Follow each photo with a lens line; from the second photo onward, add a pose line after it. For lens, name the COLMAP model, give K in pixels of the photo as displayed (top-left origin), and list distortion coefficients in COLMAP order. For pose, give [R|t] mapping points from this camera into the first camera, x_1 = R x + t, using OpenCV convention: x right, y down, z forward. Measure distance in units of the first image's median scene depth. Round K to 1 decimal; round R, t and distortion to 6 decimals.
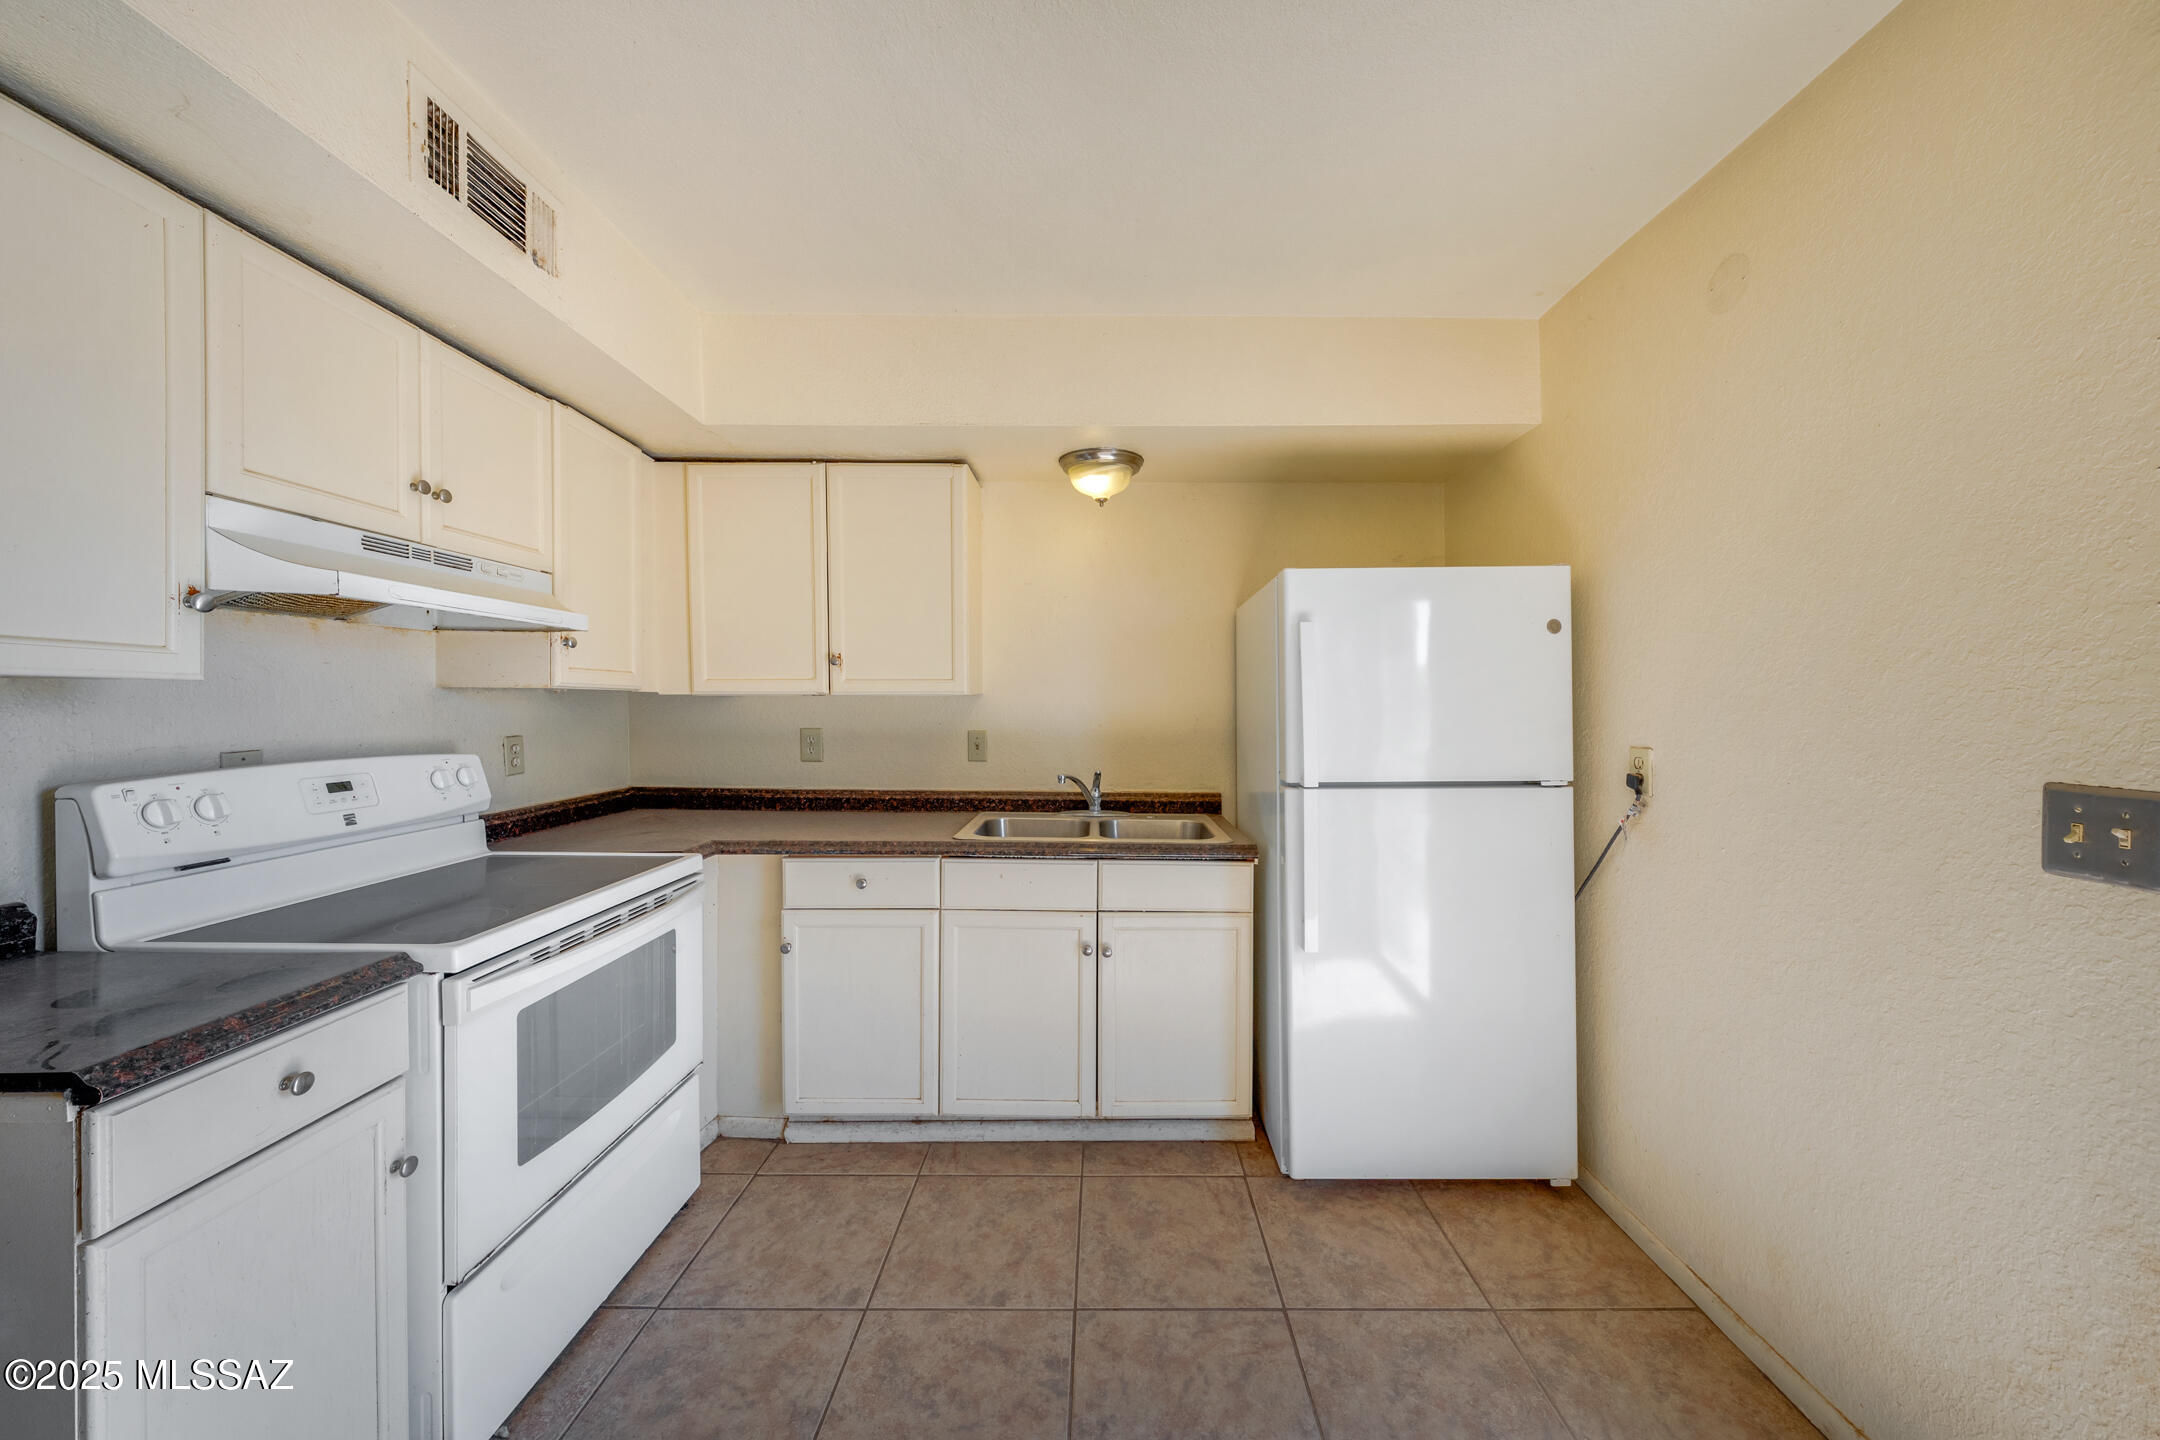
lens RADIAL K [[739.5, 0, 1089.3], [0, 739.5, 698.7], [0, 0, 1]] dist [-0.005311, 0.000730]
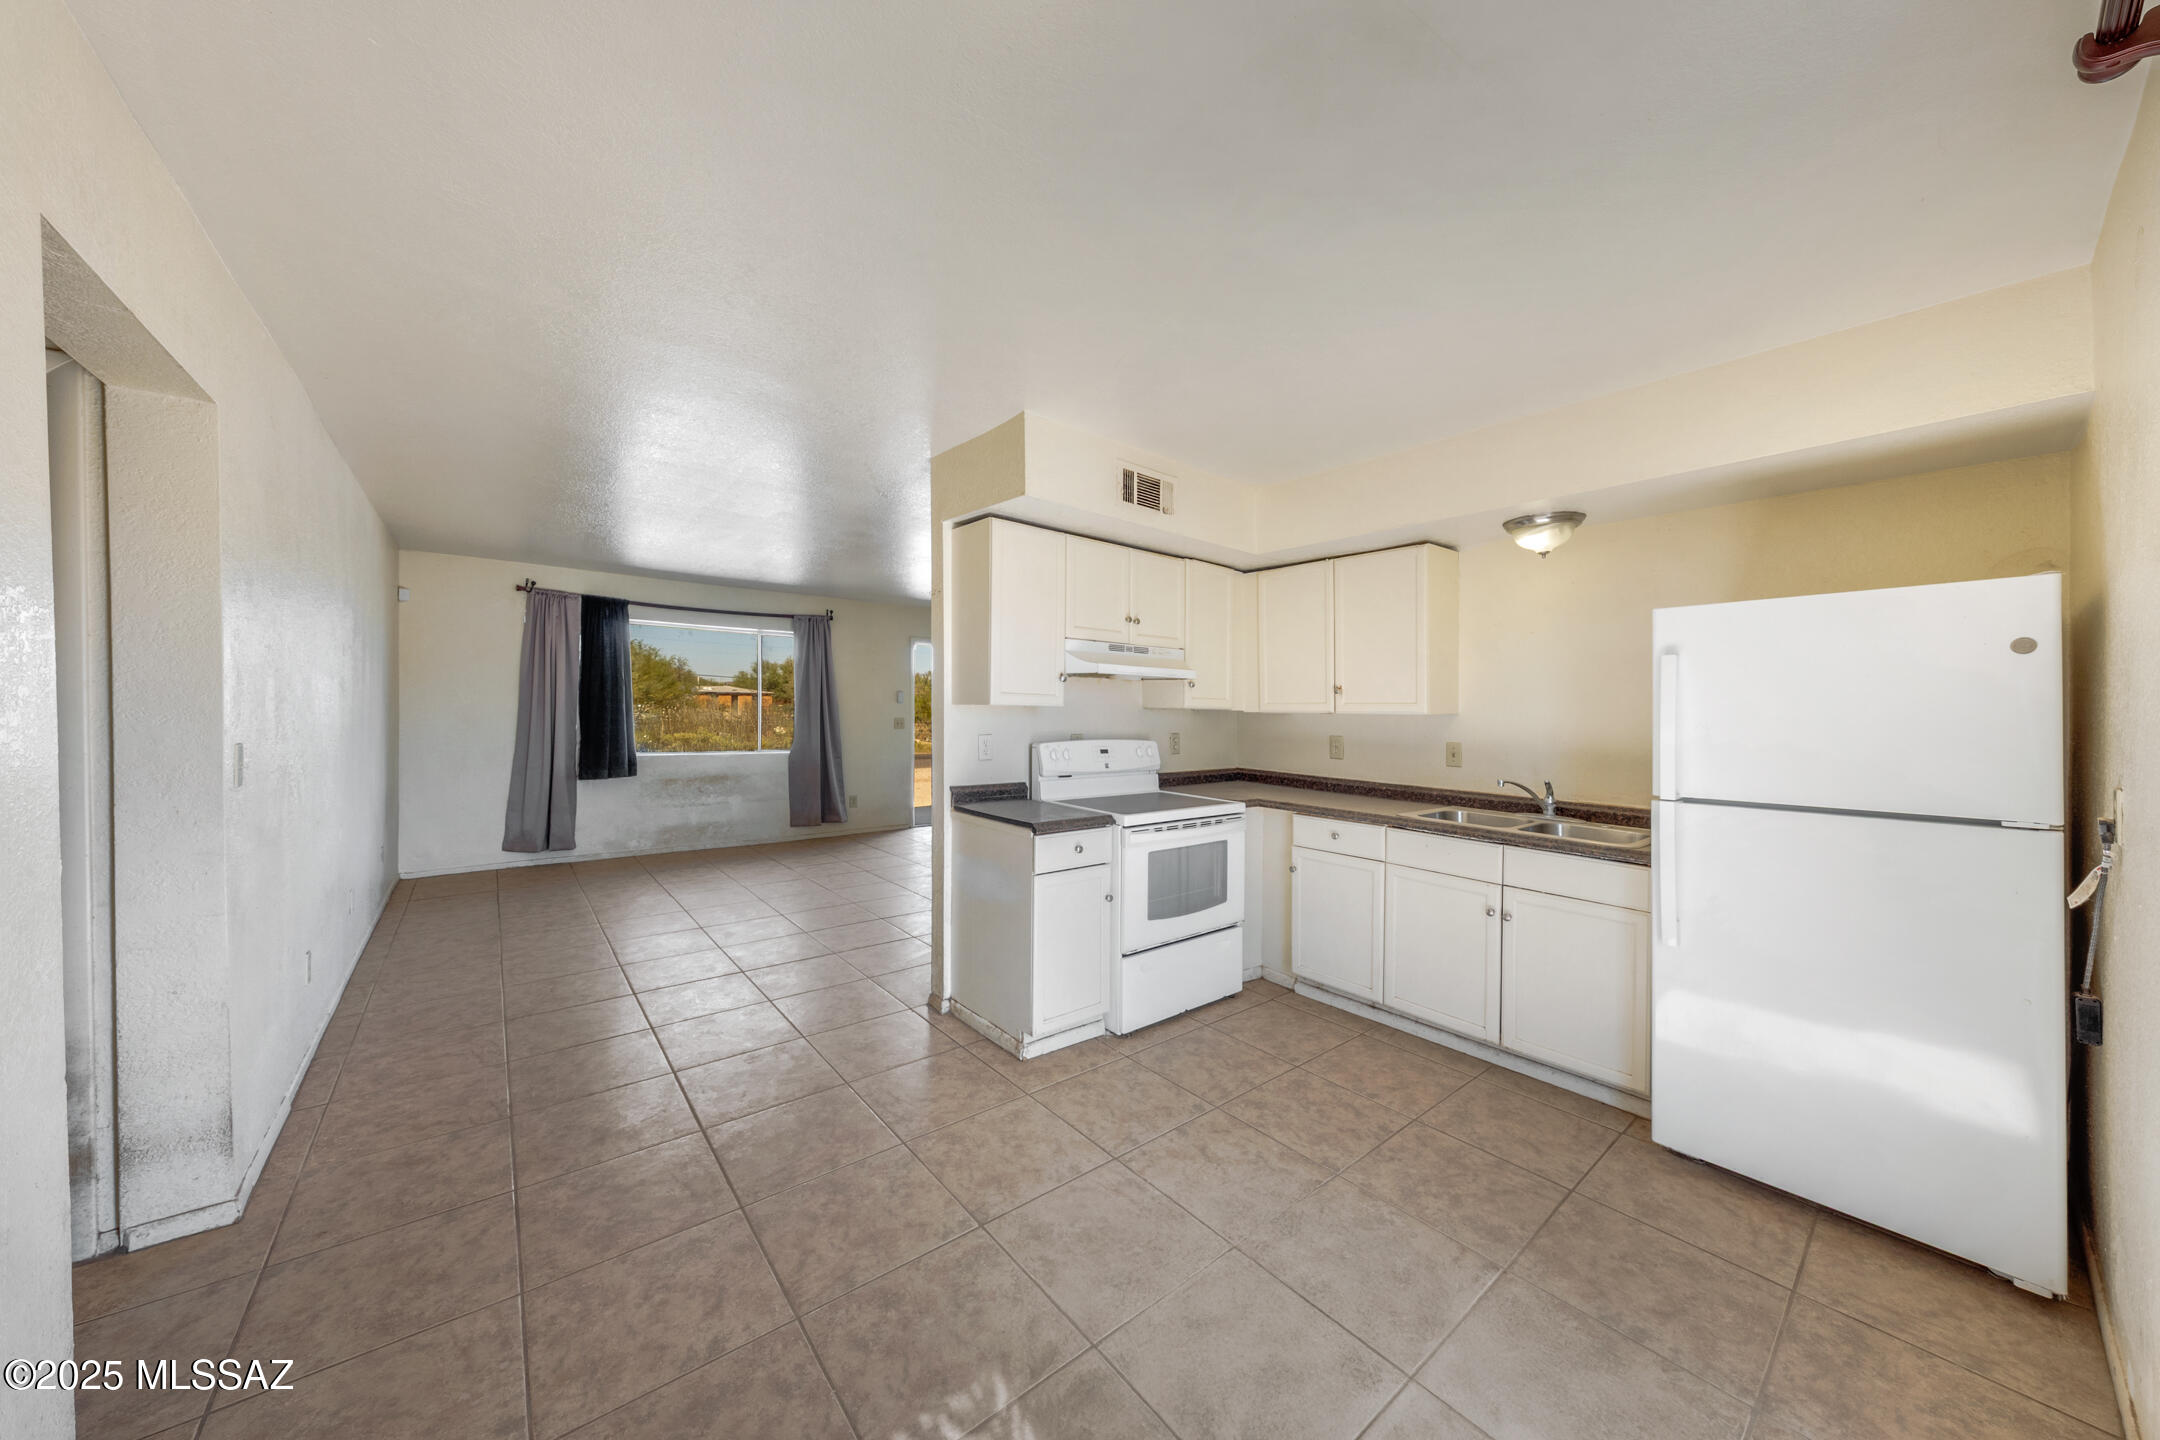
lens RADIAL K [[739.5, 0, 1086.1], [0, 739.5, 715.3], [0, 0, 1]] dist [-0.005311, 0.000730]
pose [[0.628983, 0.013353, -0.777304, 0.607658], [-0.013007, 0.999893, 0.006652, -0.006564], [0.777310, 0.005926, 0.629090, -0.410933]]
